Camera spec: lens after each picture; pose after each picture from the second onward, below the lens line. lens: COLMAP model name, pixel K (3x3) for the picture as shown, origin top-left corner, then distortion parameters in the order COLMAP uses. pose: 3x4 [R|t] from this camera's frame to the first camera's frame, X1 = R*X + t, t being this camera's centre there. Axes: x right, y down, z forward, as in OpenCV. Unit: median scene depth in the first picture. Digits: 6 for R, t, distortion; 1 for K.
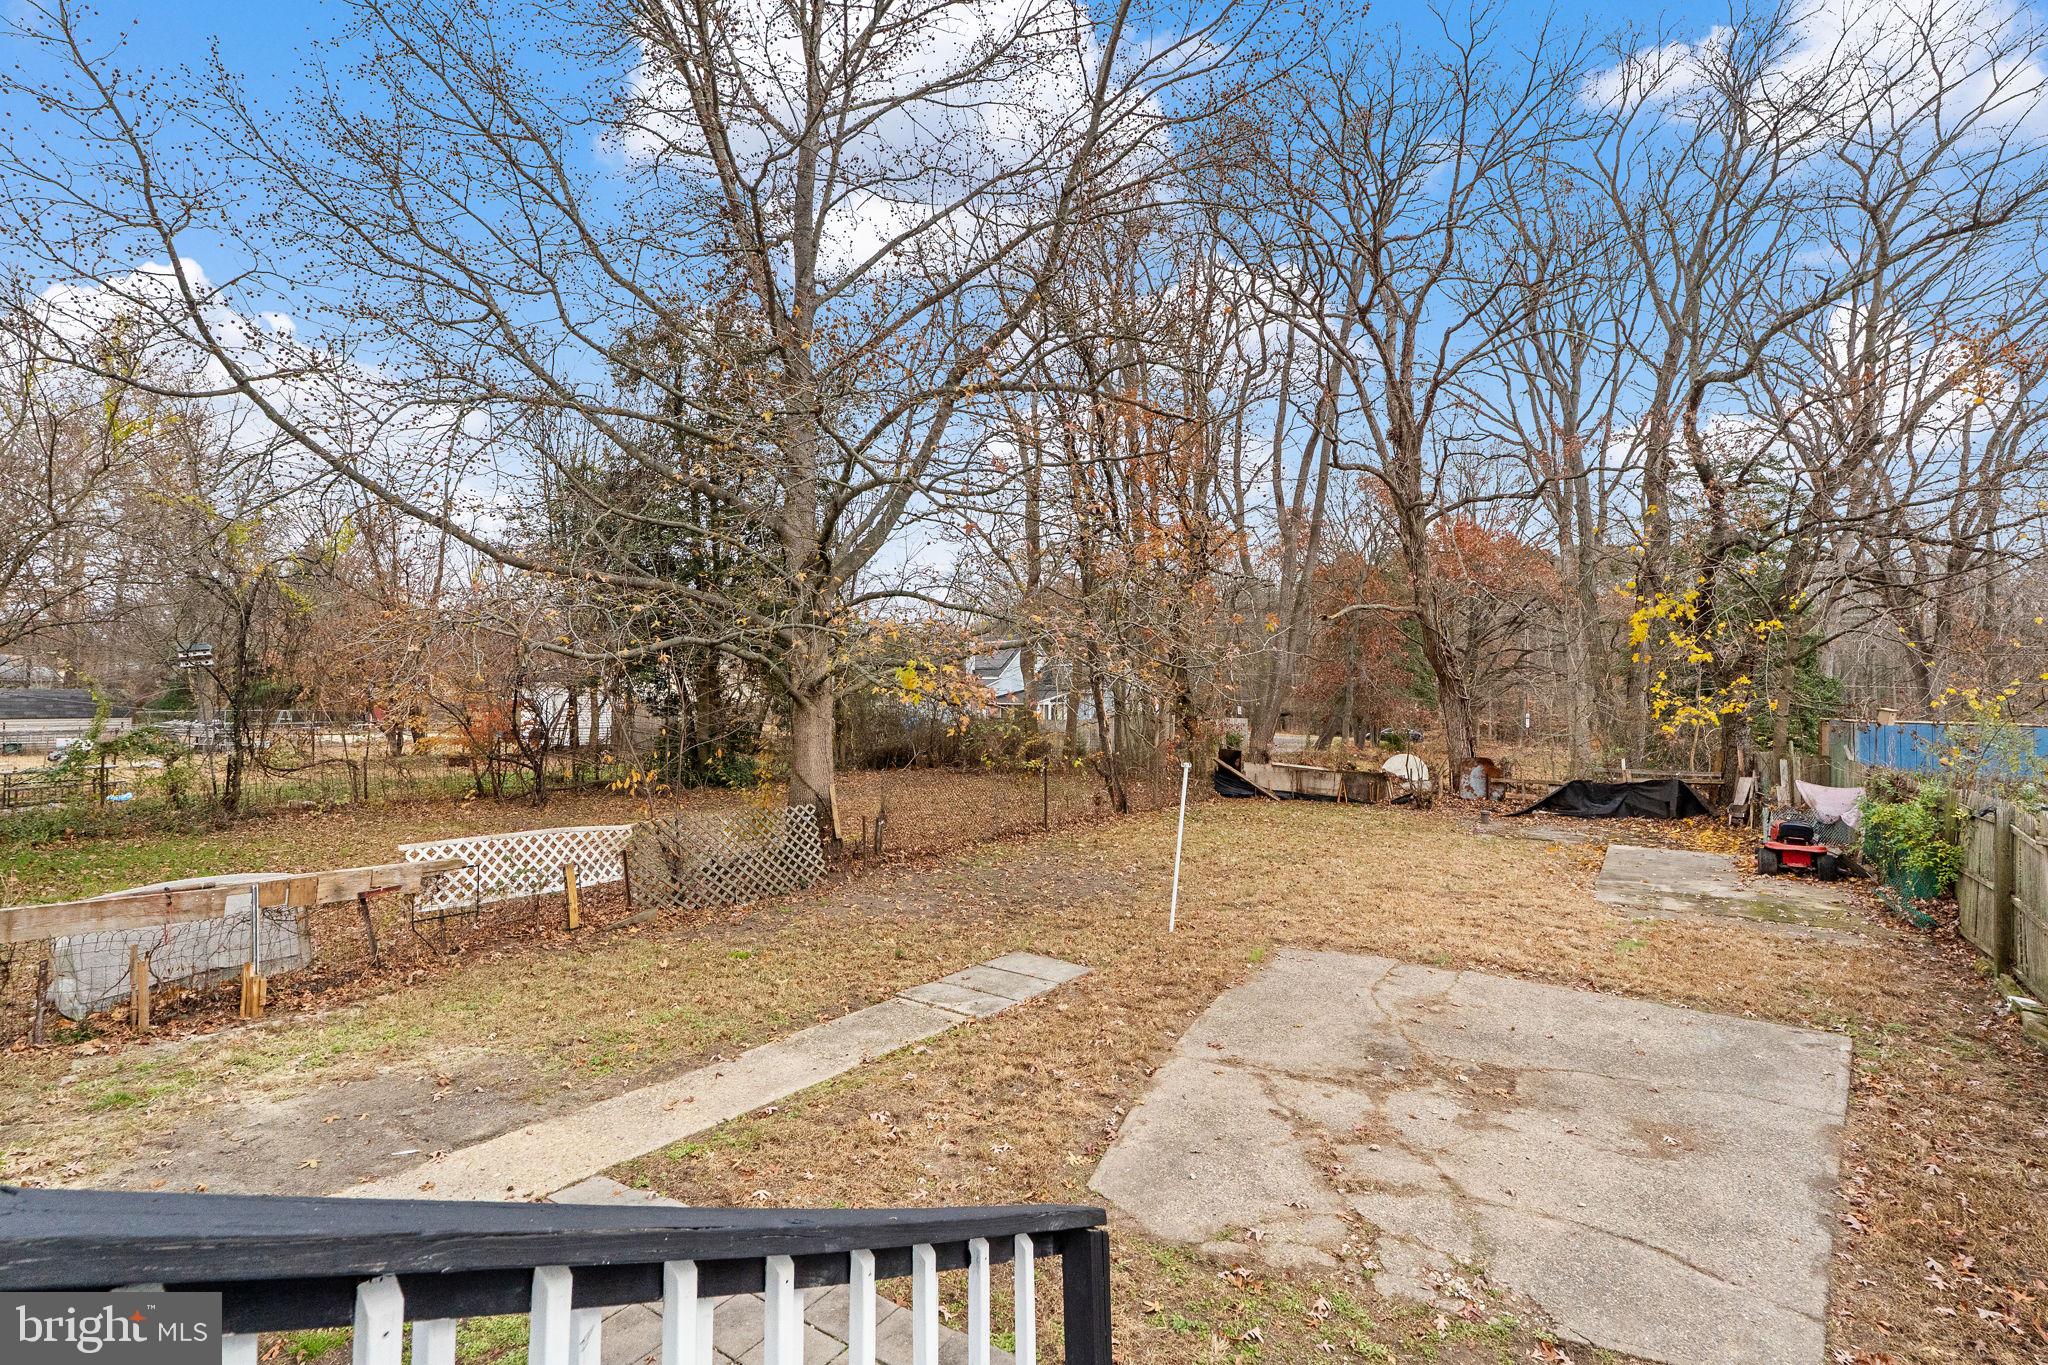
lens RADIAL K [[930.4, 0, 1011.0], [0, 930.4, 659.3], [0, 0, 1]] dist [-0.007240, 0.000185]
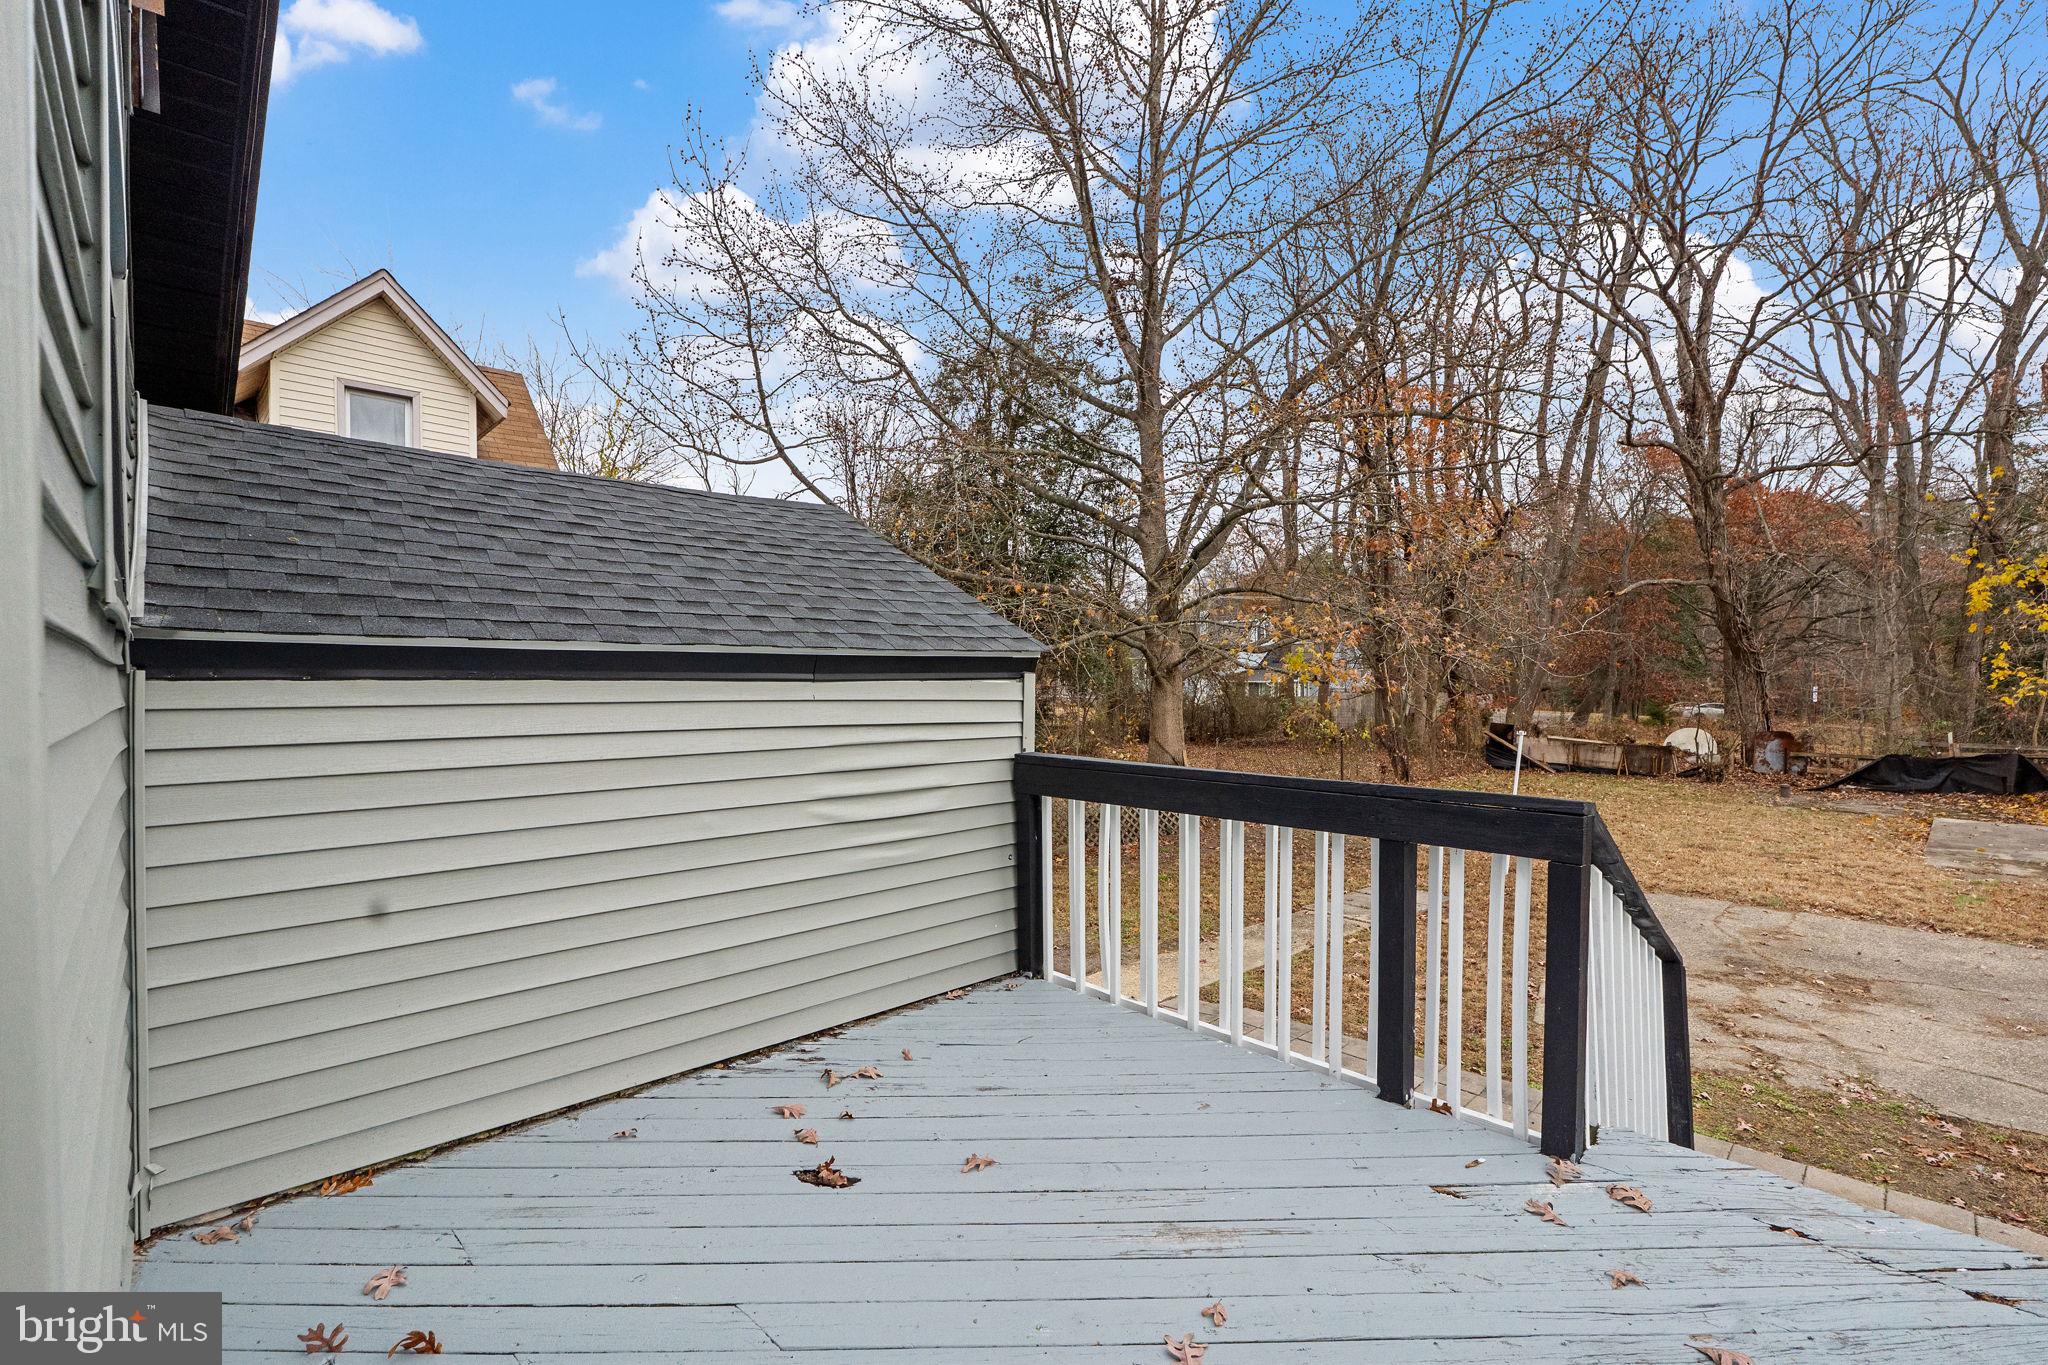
lens RADIAL K [[911.3, 0, 1027.1], [0, 911.3, 692.9], [0, 0, 1]] dist [-0.007299, 0.000624]
pose [[0.979396, -0.008056, -0.201787, -0.102662], [0.019933, 0.998181, 0.056898, -0.007015], [0.200961, -0.059748, 0.977775, -0.125607]]
